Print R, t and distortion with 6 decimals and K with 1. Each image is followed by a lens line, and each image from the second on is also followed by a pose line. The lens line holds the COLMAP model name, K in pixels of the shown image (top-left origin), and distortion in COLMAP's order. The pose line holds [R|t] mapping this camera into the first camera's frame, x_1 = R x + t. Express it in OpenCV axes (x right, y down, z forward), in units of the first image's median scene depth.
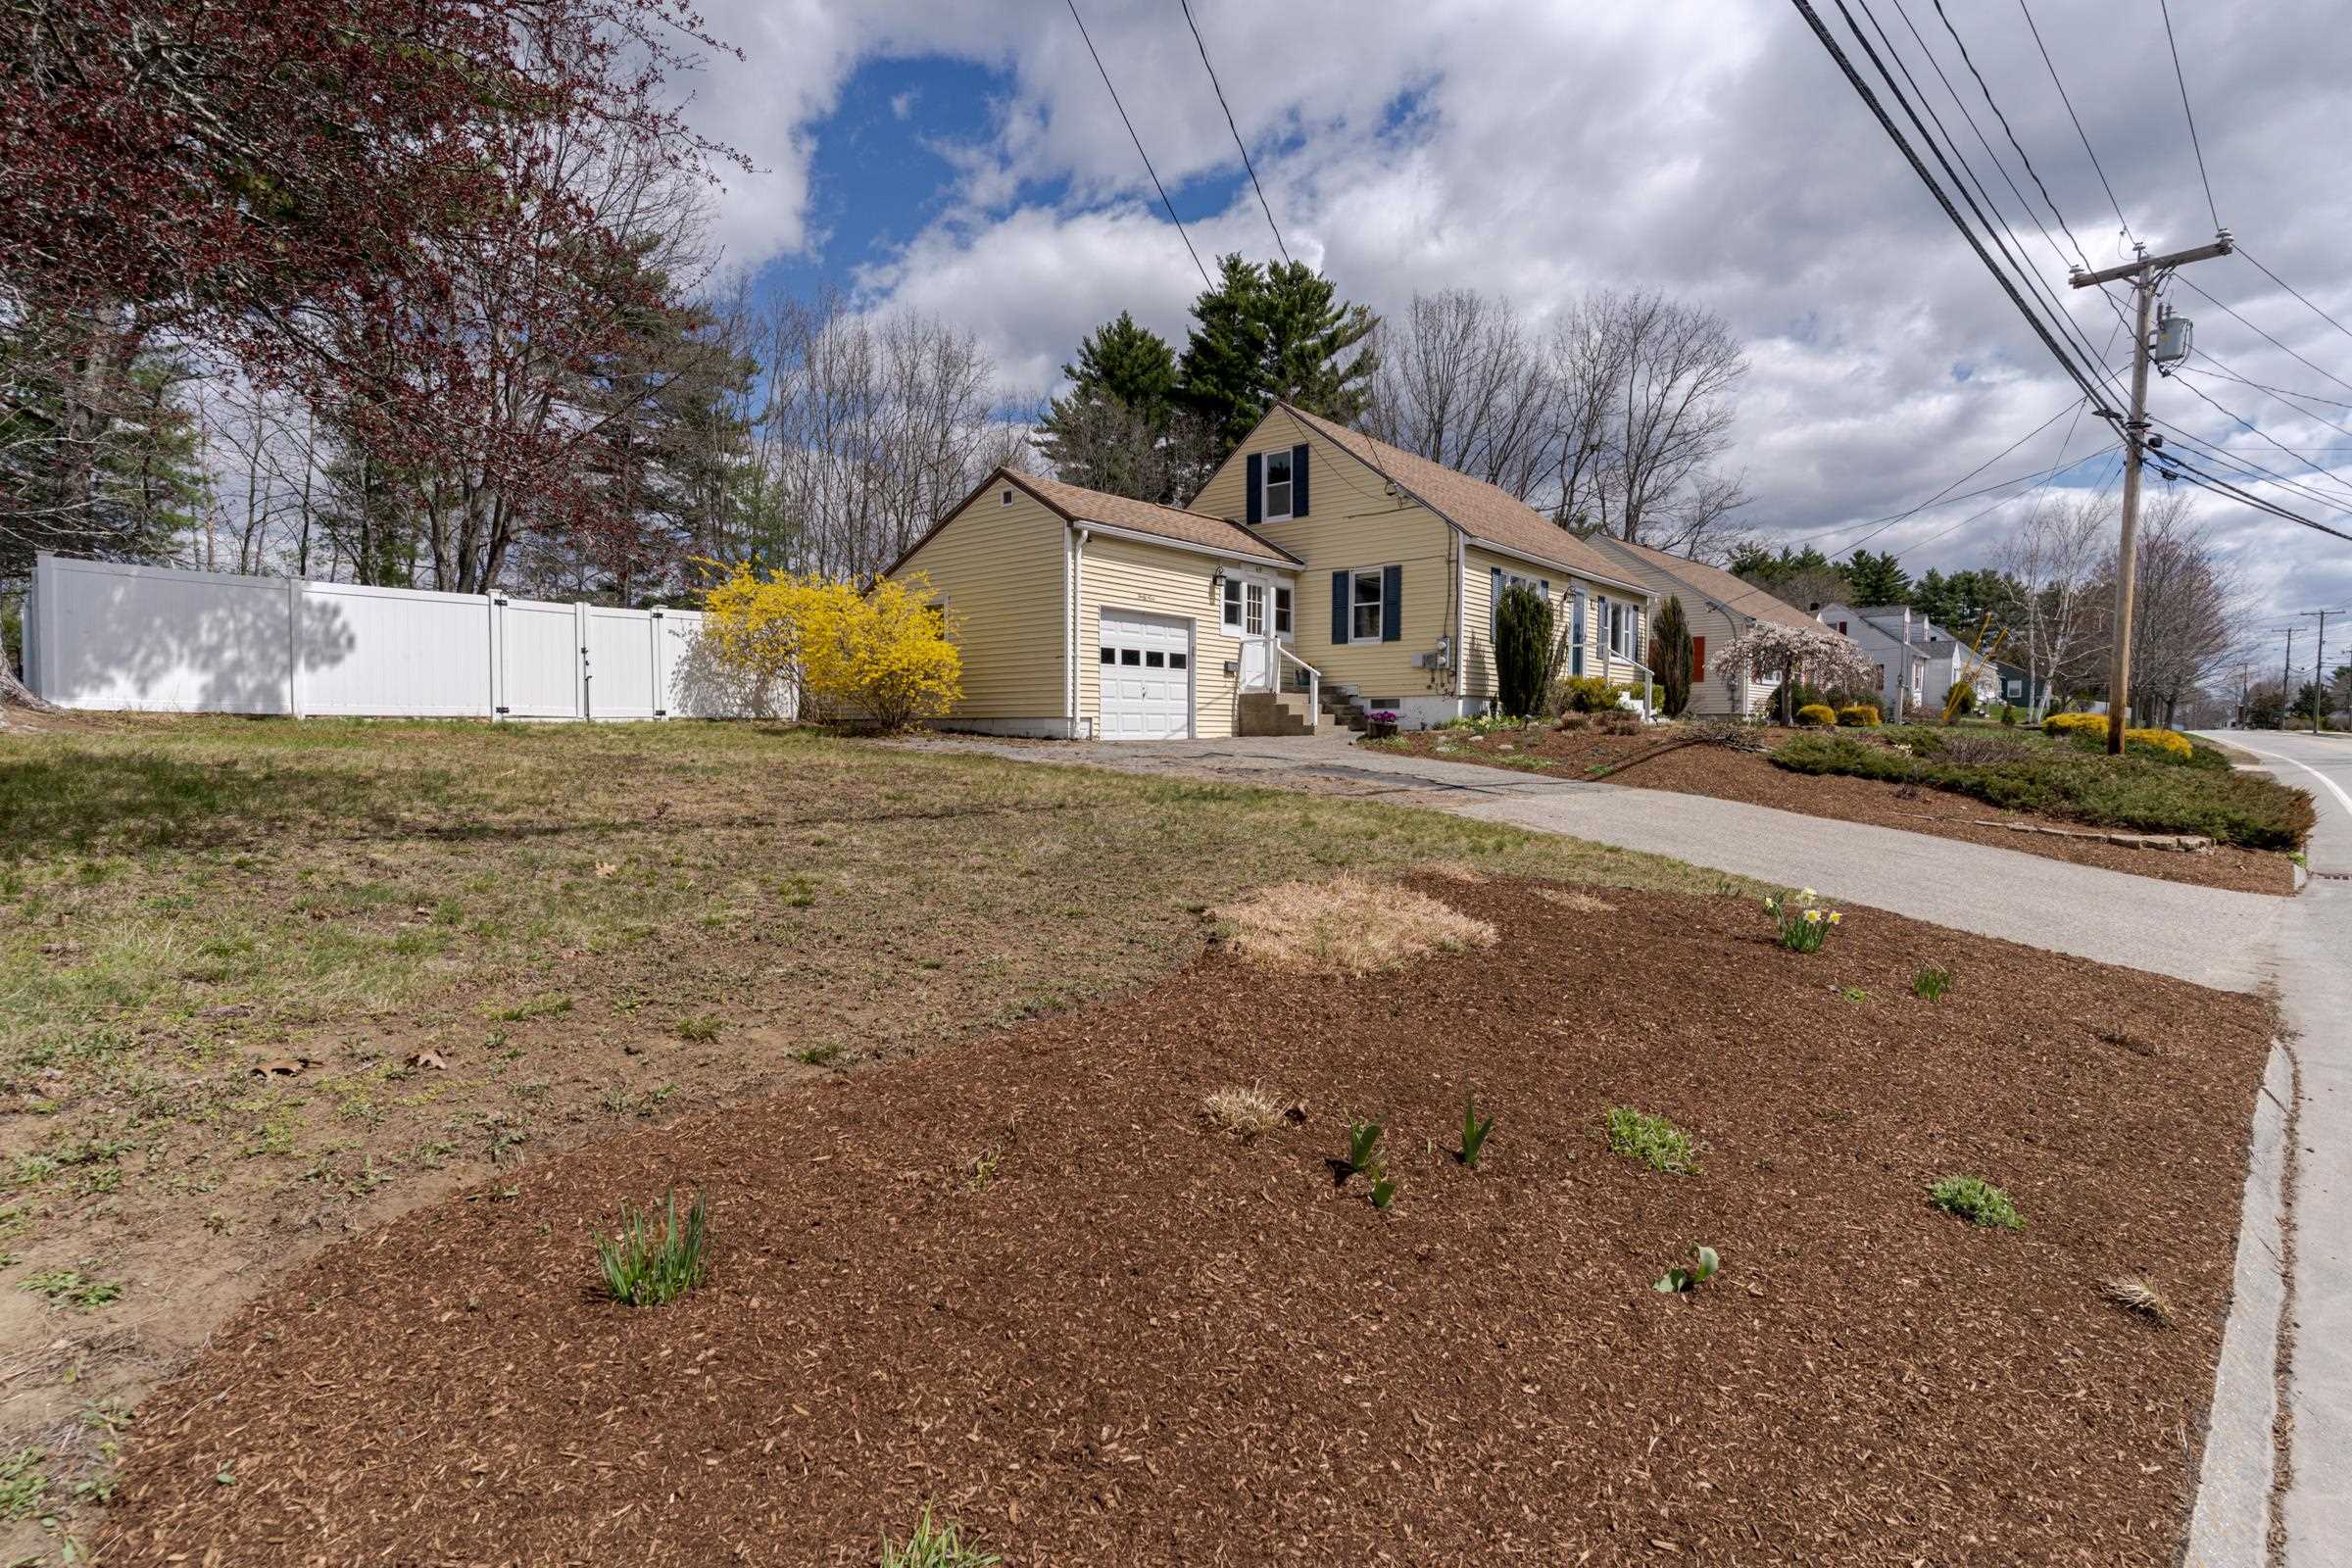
lens RADIAL K [[1127.3, 0, 1169.9], [0, 1127.3, 783.7], [0, 0, 1]] dist [-0.001341, -0.001977]
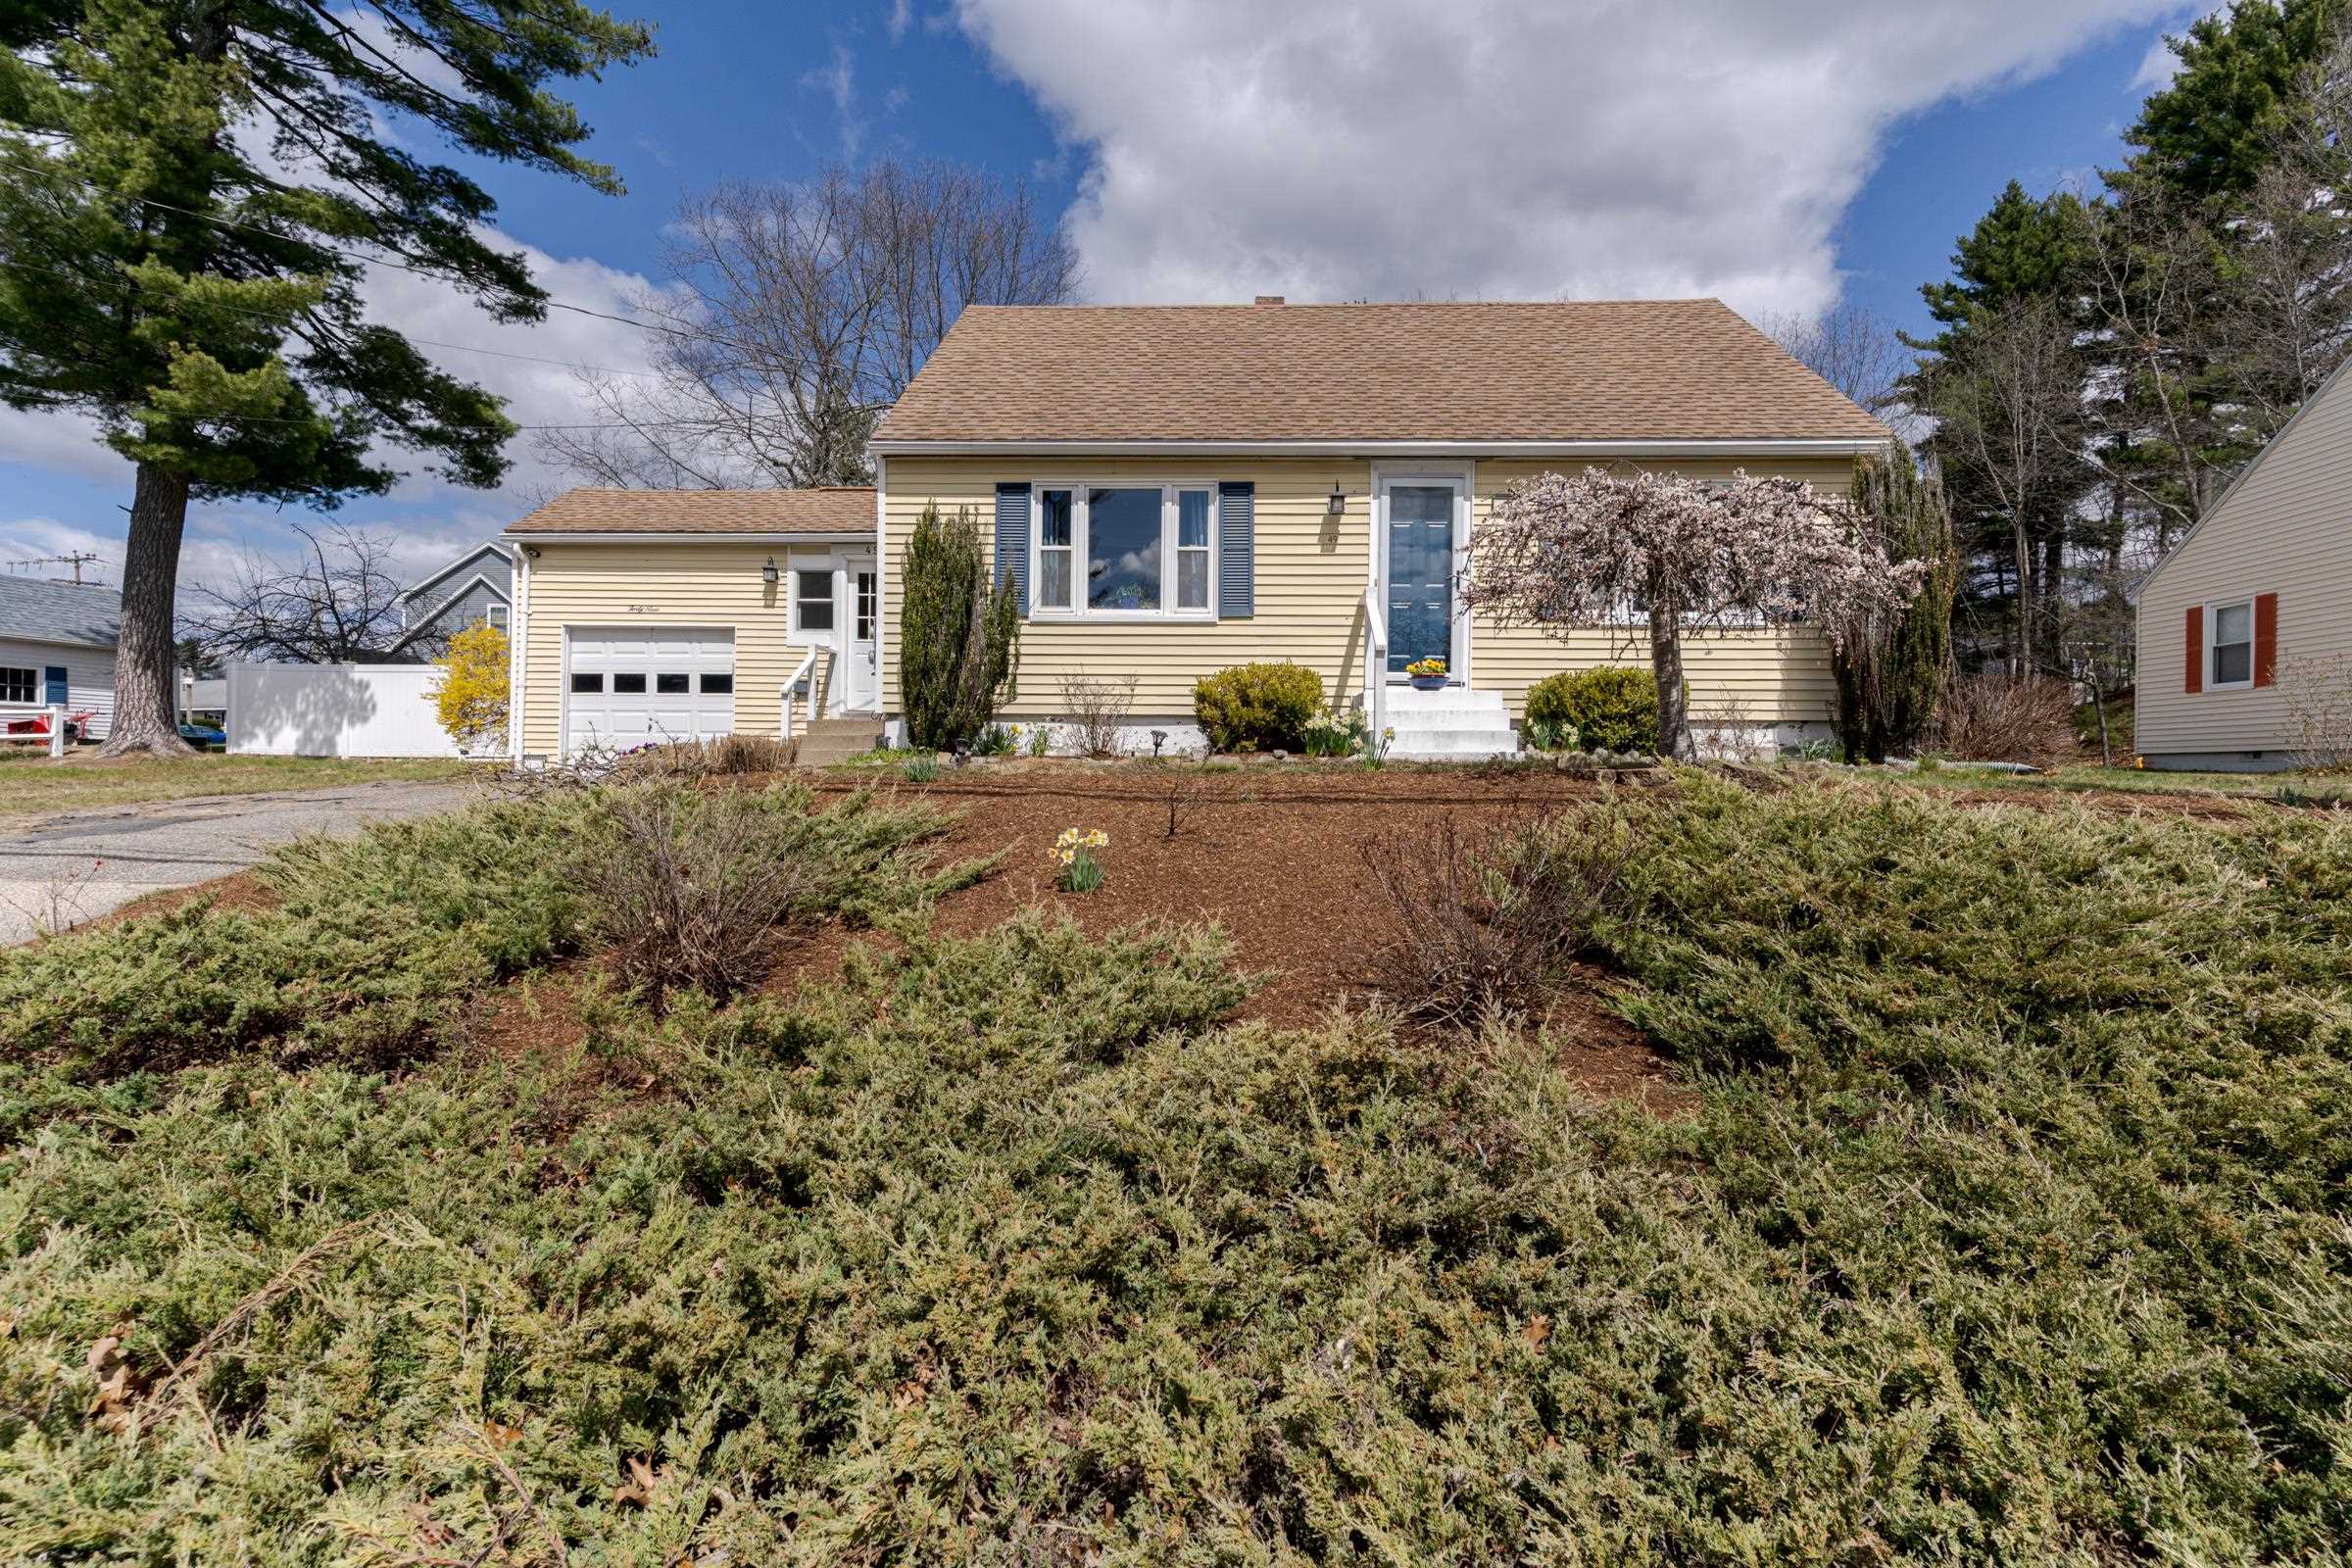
lens RADIAL K [[1127.3, 0, 1169.9], [0, 1127.3, 783.7], [0, 0, 1]] dist [-0.001341, -0.001977]
pose [[0.599355, 0.010819, -0.800410, 0.833526], [-0.048224, 0.998581, -0.022613, -0.036165], [0.799029, 0.052152, 0.599026, 0.784593]]
